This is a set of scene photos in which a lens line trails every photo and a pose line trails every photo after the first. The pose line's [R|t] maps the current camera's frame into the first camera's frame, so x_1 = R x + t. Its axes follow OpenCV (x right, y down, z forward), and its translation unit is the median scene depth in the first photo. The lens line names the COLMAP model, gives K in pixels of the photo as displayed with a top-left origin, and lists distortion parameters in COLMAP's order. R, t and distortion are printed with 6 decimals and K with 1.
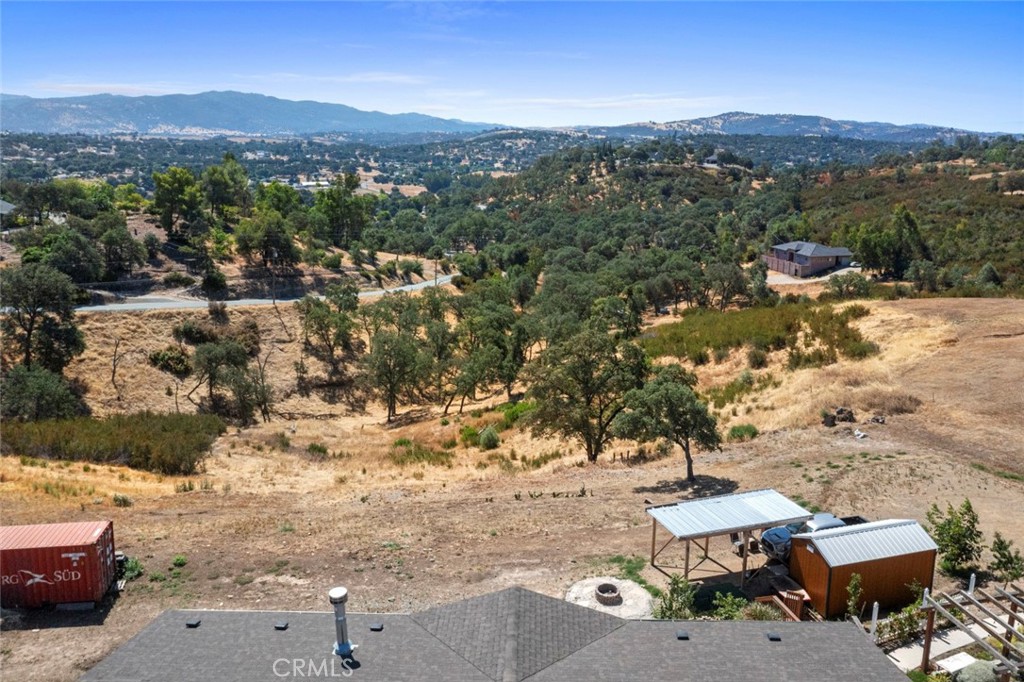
lens RADIAL K [[829.0, 0, 512.0], [0, 829.0, 341.0], [0, 0, 1]] dist [-0.005001, -0.002087]
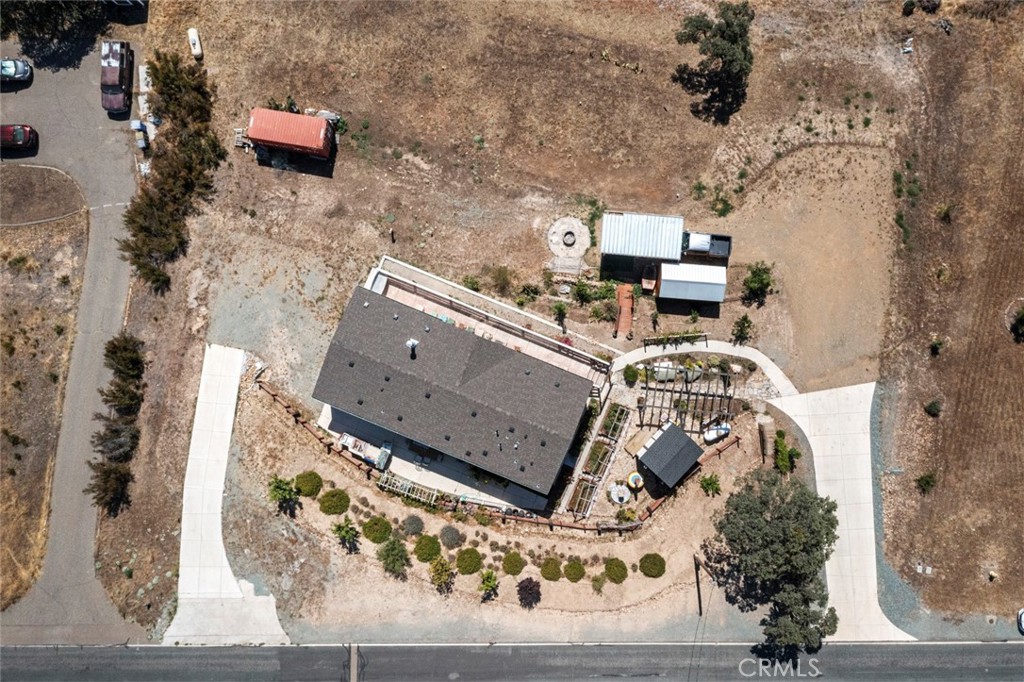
lens RADIAL K [[829.0, 0, 512.0], [0, 829.0, 341.0], [0, 0, 1]] dist [-0.005001, -0.002087]
pose [[0.936894, 0.349168, -0.017633, 0.101054], [-0.053276, 0.192434, 0.979863, -1.456592], [0.345530, -0.917088, 0.198892, 0.312110]]
